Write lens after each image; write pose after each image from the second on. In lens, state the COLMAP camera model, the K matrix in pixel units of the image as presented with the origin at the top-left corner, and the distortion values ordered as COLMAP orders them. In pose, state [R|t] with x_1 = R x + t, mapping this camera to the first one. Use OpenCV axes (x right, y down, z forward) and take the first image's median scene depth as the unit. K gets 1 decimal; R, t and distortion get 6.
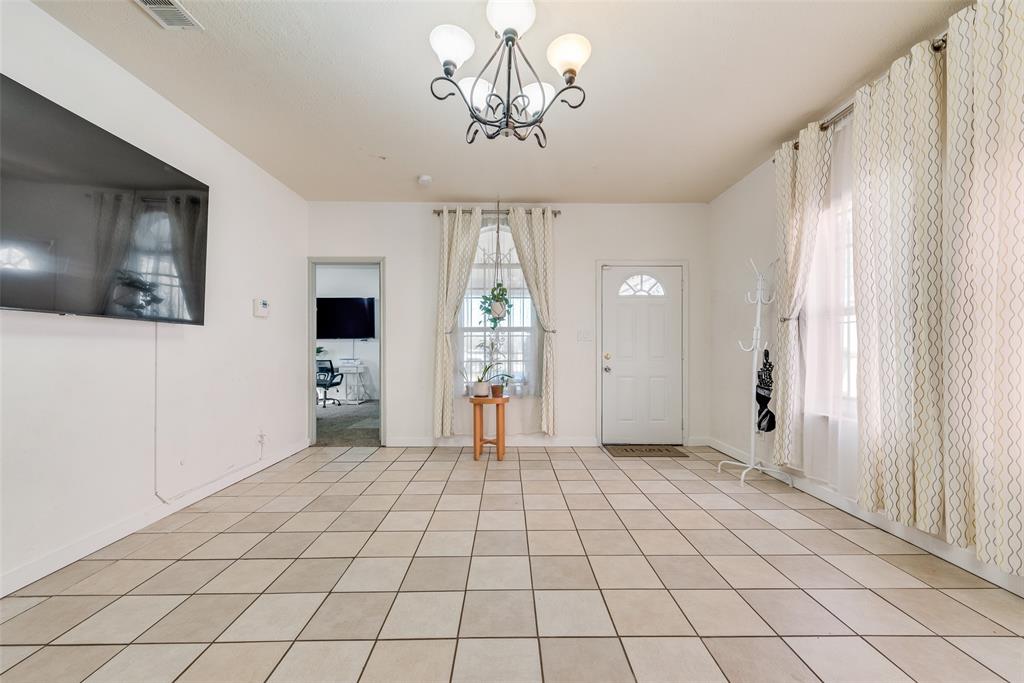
lens RADIAL K [[401.1, 0, 513.3], [0, 401.1, 344.8], [0, 0, 1]] dist [0.010685, -0.001619]
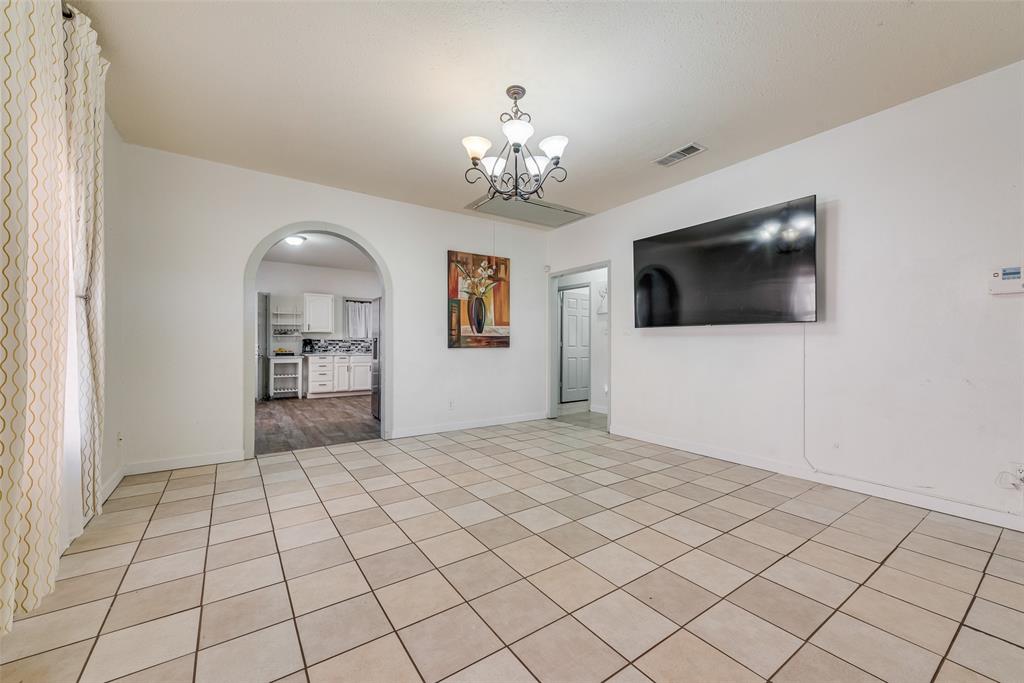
lens RADIAL K [[401.1, 0, 509.2], [0, 401.1, 341.7], [0, 0, 1]] dist [0.010685, -0.001619]
pose [[-0.831424, -0.001183, -0.555637, 0.356819], [0.006815, 0.999901, -0.012327, 0.010359], [0.555597, -0.014036, -0.831333, 0.951430]]
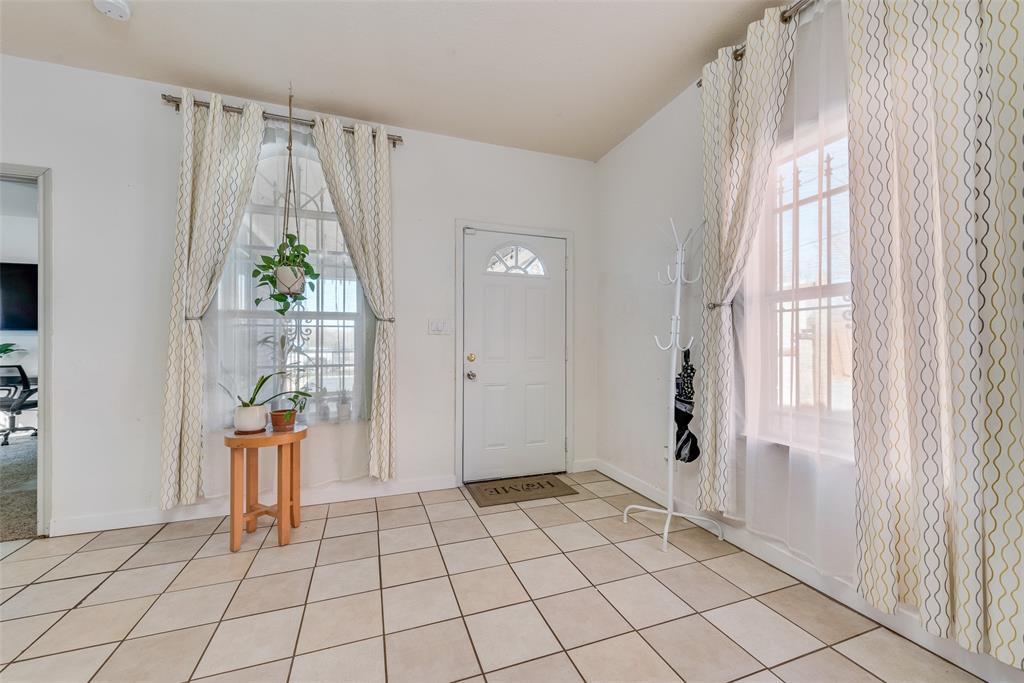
lens RADIAL K [[401.1, 0, 509.5], [0, 401.1, 342.2], [0, 0, 1]] dist [0.010685, -0.001619]
pose [[0.946689, 0.003011, 0.322133, 0.078954], [-0.003109, 0.999995, -0.000209, 0.002478], [-0.322132, -0.000804, 0.946694, 0.342314]]
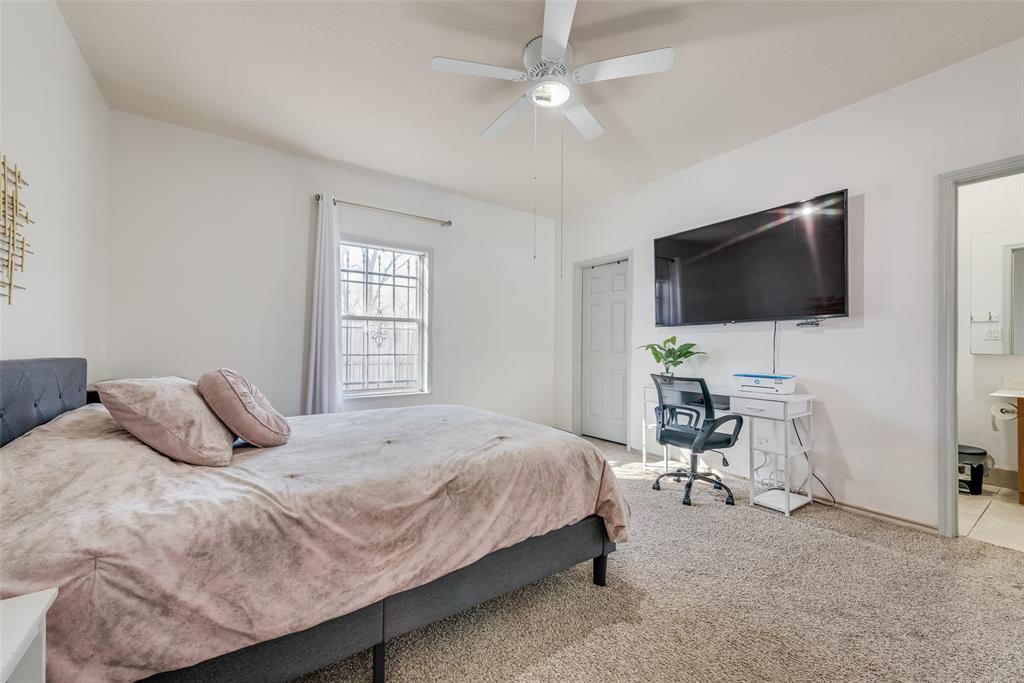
lens RADIAL K [[401.1, 0, 508.7], [0, 401.1, 344.5], [0, 0, 1]] dist [0.010685, -0.001619]
pose [[0.560863, -0.001827, -0.827907, -0.456778], [0.000248, 0.999998, -0.002039, 0.014617], [0.827909, 0.000938, 0.560862, 1.181387]]
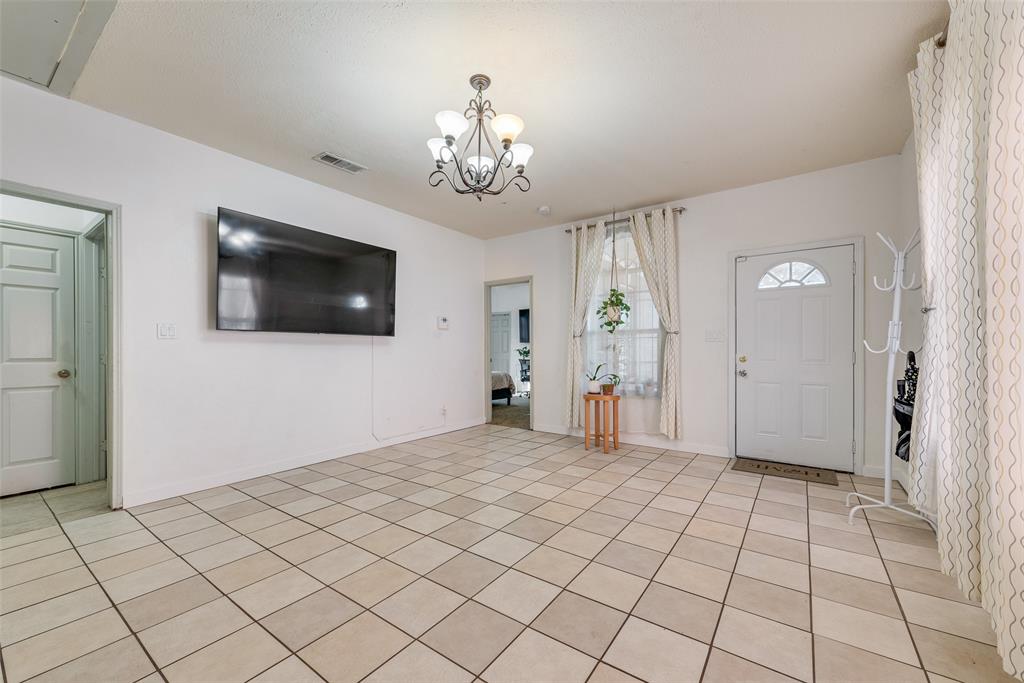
lens RADIAL K [[401.1, 0, 516.2], [0, 401.1, 348.0], [0, 0, 1]] dist [0.010685, -0.001619]
pose [[0.810411, -0.004055, -0.585848, 0.386107], [0.006463, 0.999977, 0.002019, -0.000248], [0.585826, -0.005422, 0.810418, -0.020956]]
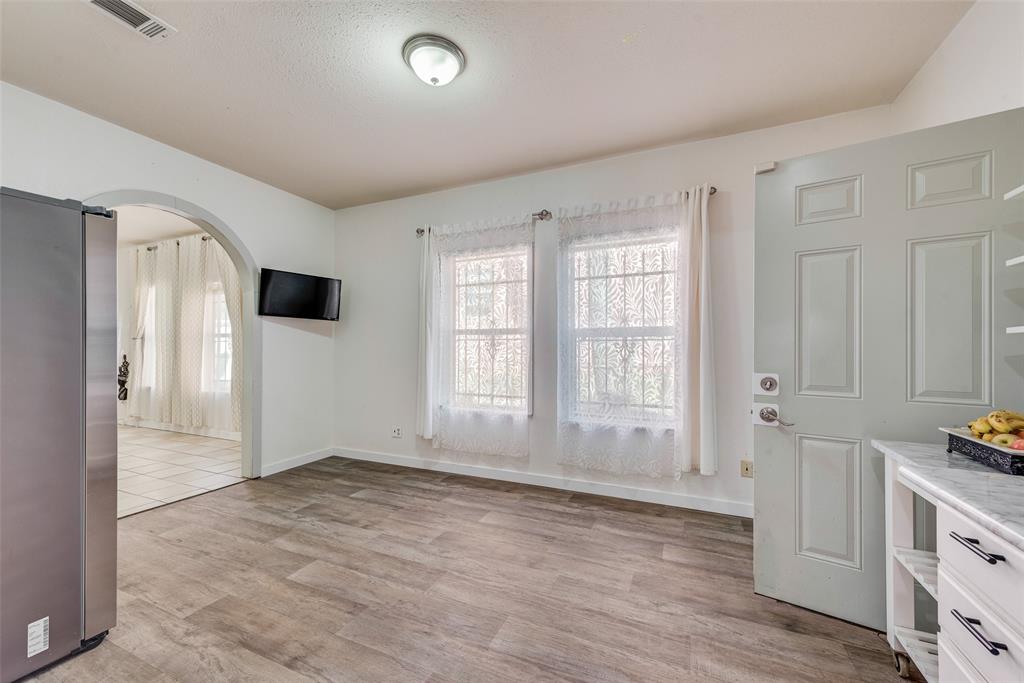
lens RADIAL K [[401.1, 0, 512.5], [0, 401.1, 344.8], [0, 0, 1]] dist [0.010685, -0.001619]
pose [[0.412947, 0.005601, 0.910738, -0.244876], [-0.006649, 0.999973, -0.003135, -0.030668], [-0.910731, -0.004761, 0.412973, -1.070277]]
